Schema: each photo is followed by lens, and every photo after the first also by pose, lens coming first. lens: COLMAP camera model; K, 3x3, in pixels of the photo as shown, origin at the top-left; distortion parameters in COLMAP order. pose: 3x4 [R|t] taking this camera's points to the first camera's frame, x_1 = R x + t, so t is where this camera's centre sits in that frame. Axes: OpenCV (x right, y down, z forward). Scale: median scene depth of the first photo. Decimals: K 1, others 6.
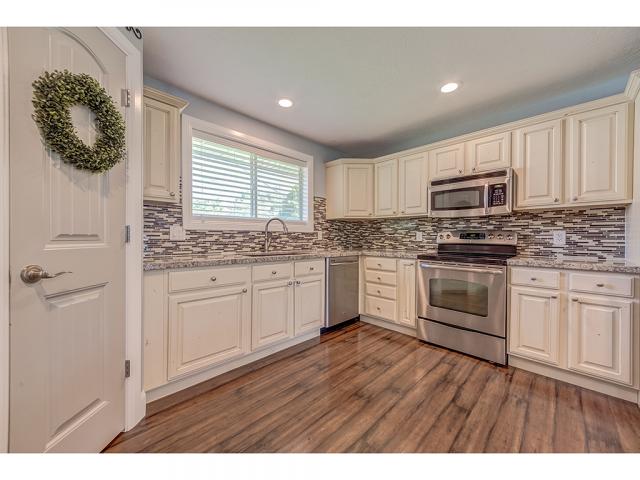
lens RADIAL K [[242.8, 0, 317.9], [0, 242.8, 238.0], [0, 0, 1]] dist [0.000840, -0.000101]
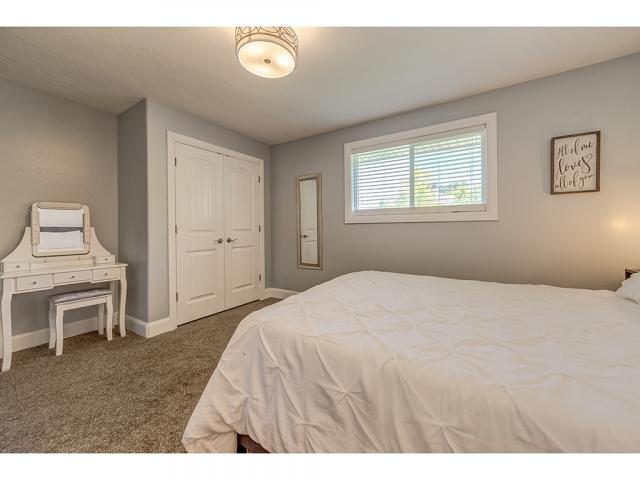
lens RADIAL K [[256.2, 0, 332.7], [0, 256.2, 227.9], [0, 0, 1]] dist [-0.000108, -0.000067]
pose [[0.245044, -0.009547, -0.969465, 0.745212], [0.012831, 0.999896, -0.006604, 0.010507], [0.969427, -0.010821, 0.245141, 0.437445]]
